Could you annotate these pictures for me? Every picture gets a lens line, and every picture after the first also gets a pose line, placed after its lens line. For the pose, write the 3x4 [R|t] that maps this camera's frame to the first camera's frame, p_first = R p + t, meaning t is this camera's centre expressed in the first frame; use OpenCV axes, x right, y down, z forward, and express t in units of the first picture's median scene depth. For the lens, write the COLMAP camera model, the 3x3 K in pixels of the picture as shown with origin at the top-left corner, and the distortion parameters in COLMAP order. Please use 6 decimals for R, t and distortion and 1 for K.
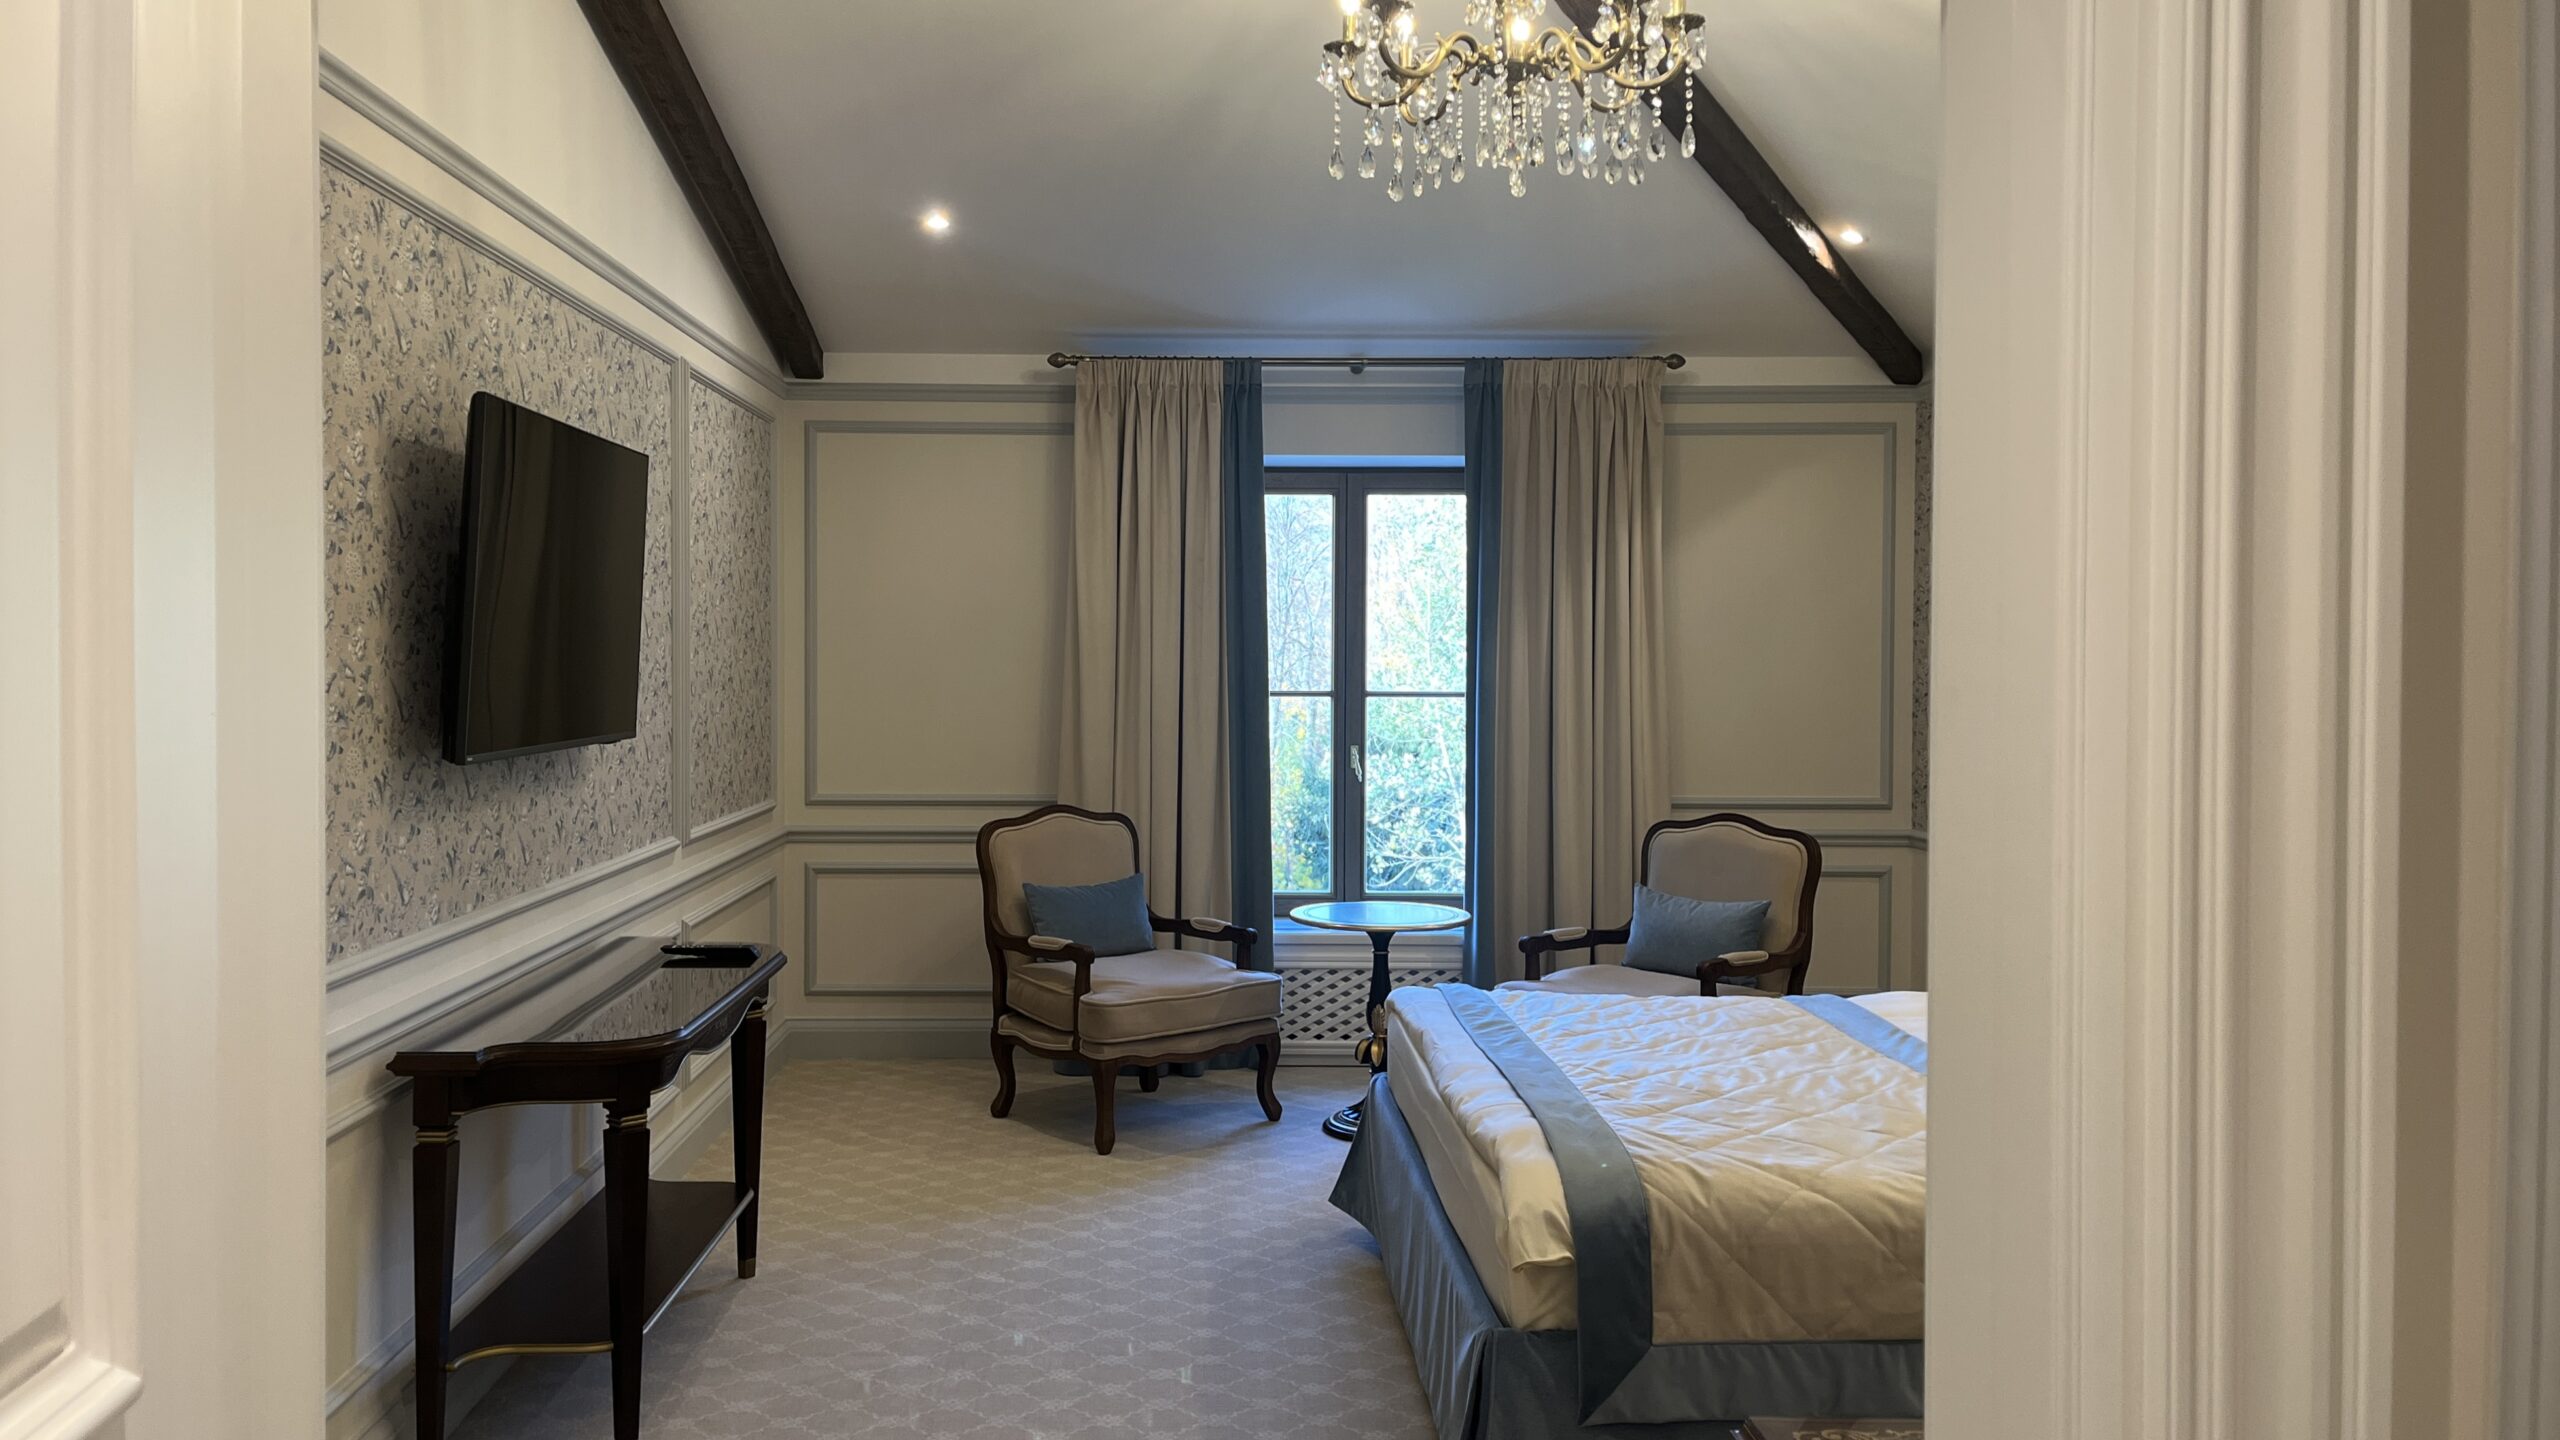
lens RADIAL K [[1982.6, 0, 1183.7], [0, 1982.6, 699.3], [0, 0, 1]] dist [0.045195, -0.062885]
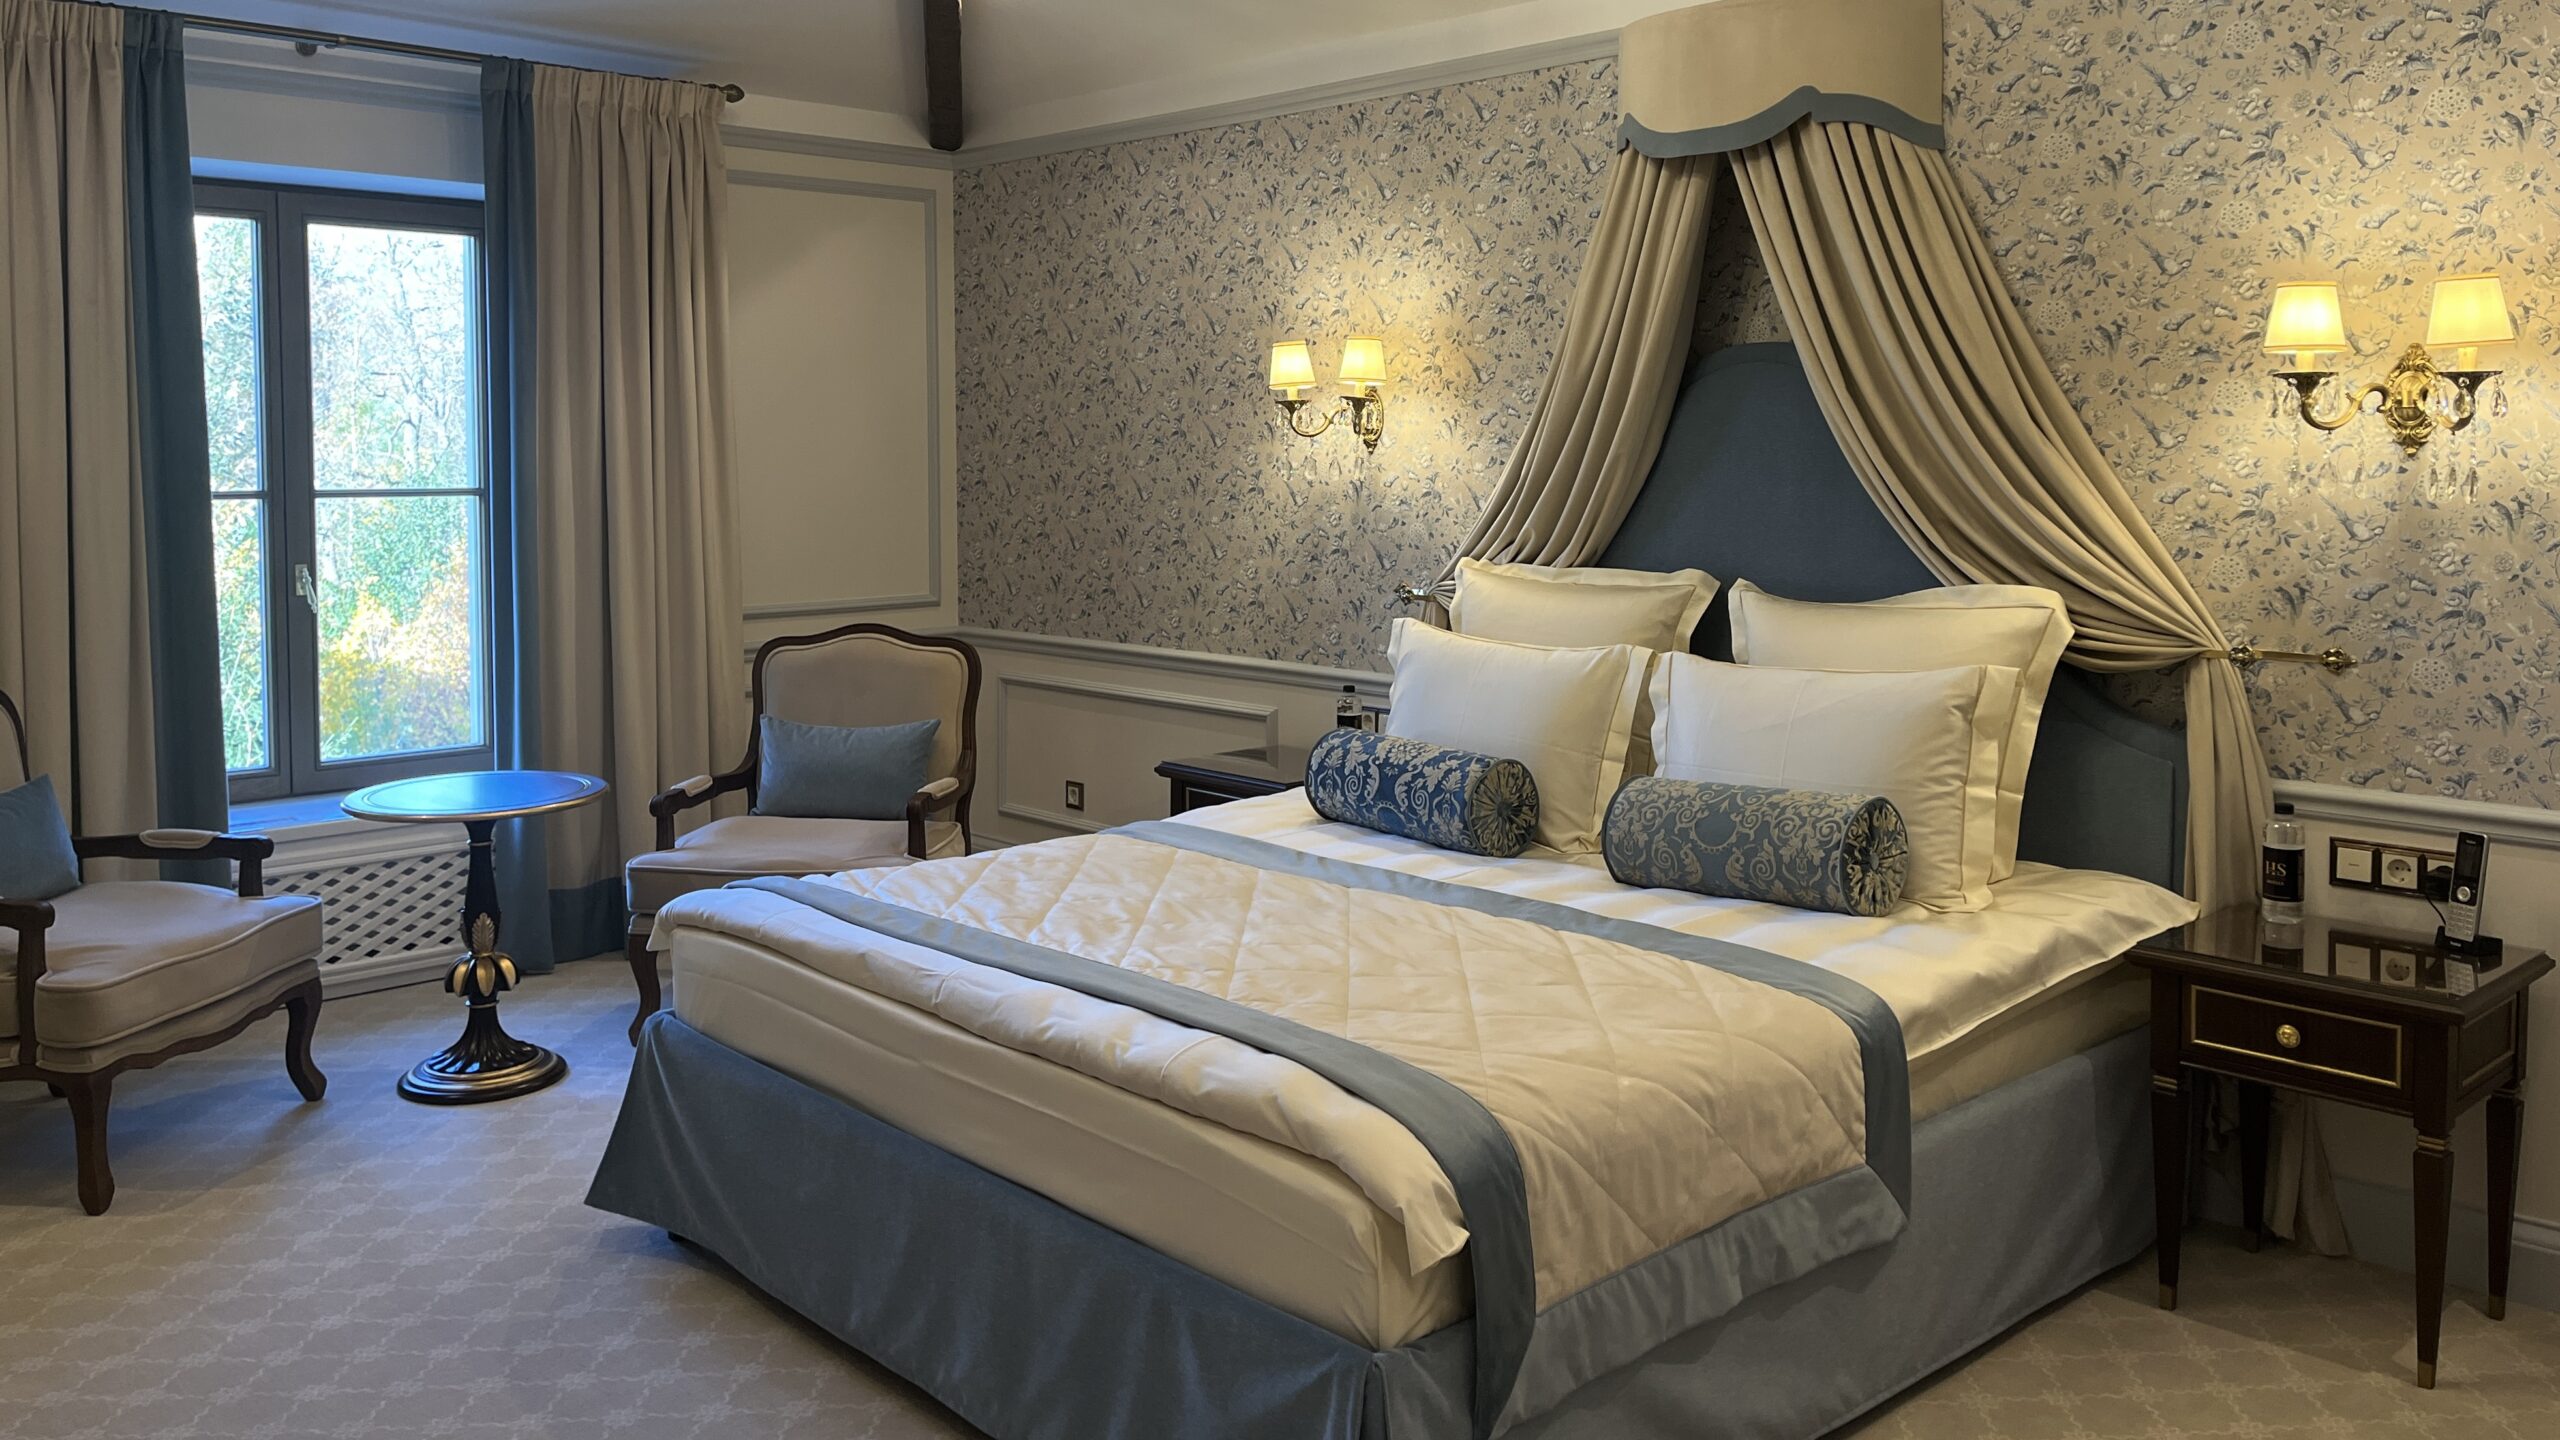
lens RADIAL K [[1955.3, 0, 1232.7], [0, 1955.3, 535.0], [0, 0, 1]] dist [0.025333, -0.038863]
pose [[0.722644, -0.035291, 0.690319, -0.259768], [0.016619, 0.999294, 0.033690, -0.009915], [-0.691020, -0.012873, 0.722721, 0.358310]]
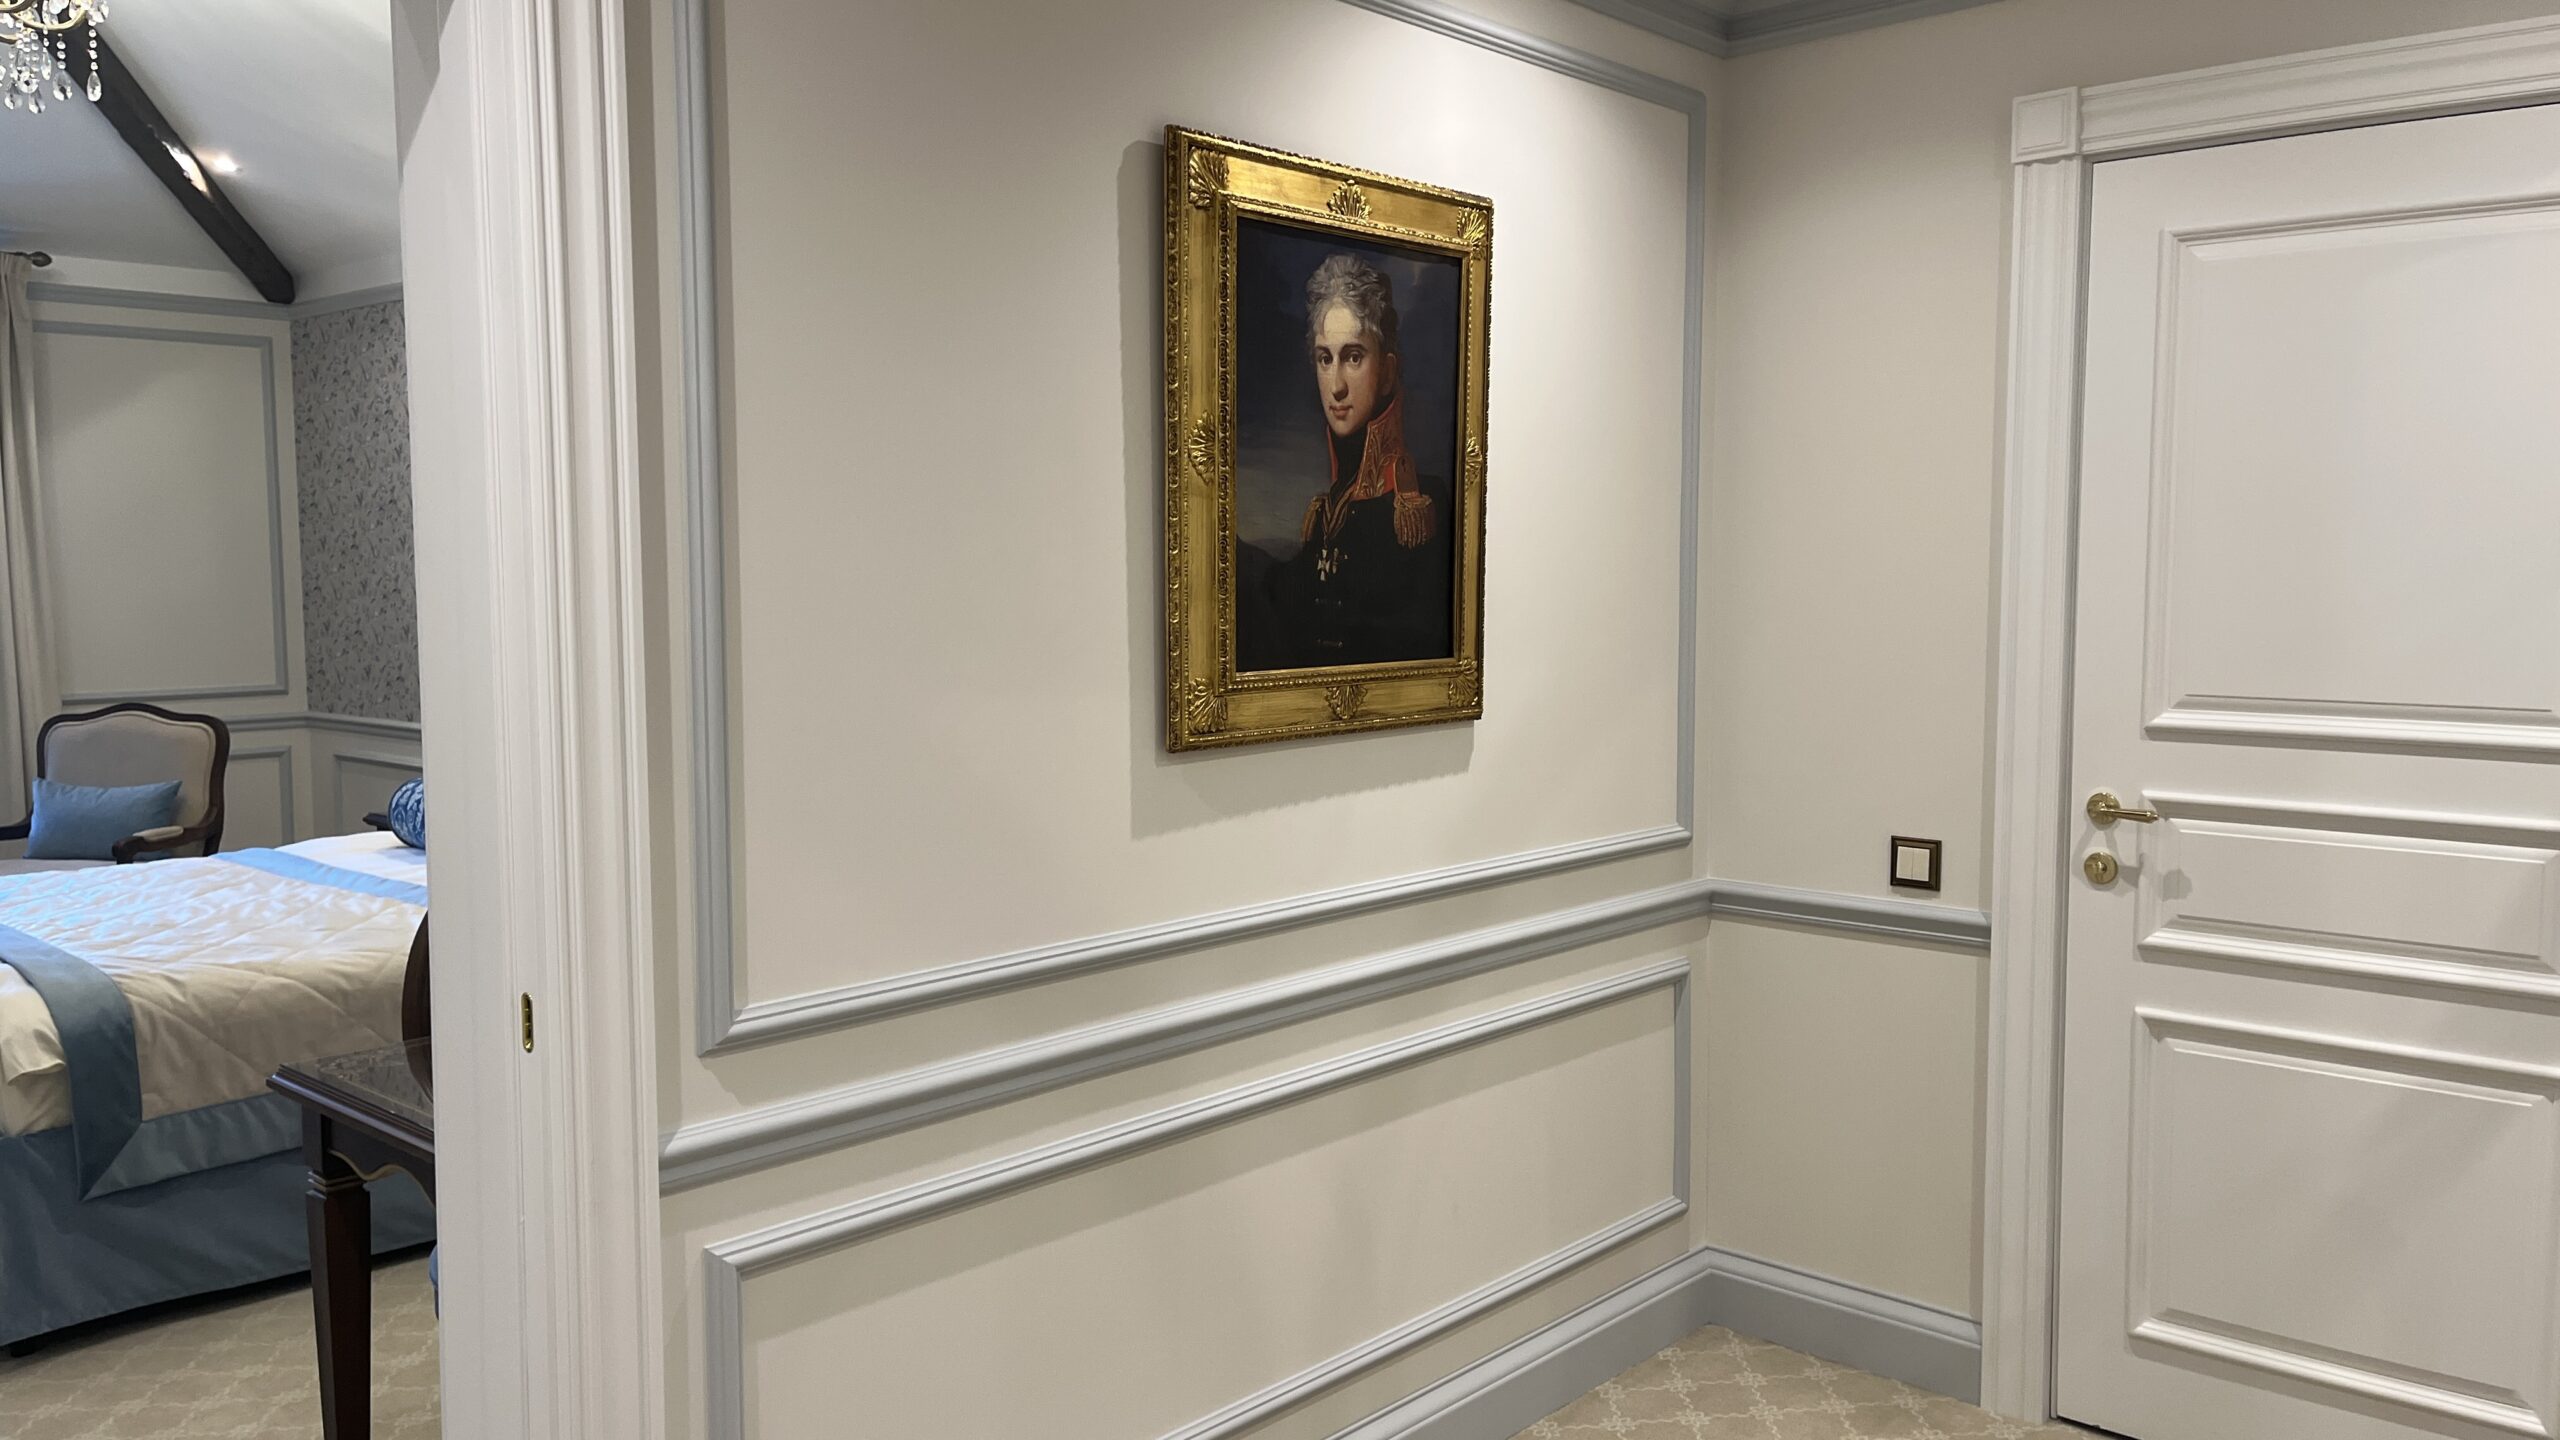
lens RADIAL K [[1982.6, 0, 1290.3], [0, 1982.6, 719.8], [0, 0, 1]] dist [0.045195, -0.062885]
pose [[0.676830, -0.062443, 0.733486, -0.113125], [0.020188, 0.997596, 0.066298, 0.011080], [-0.735862, -0.030065, 0.676463, -0.216886]]
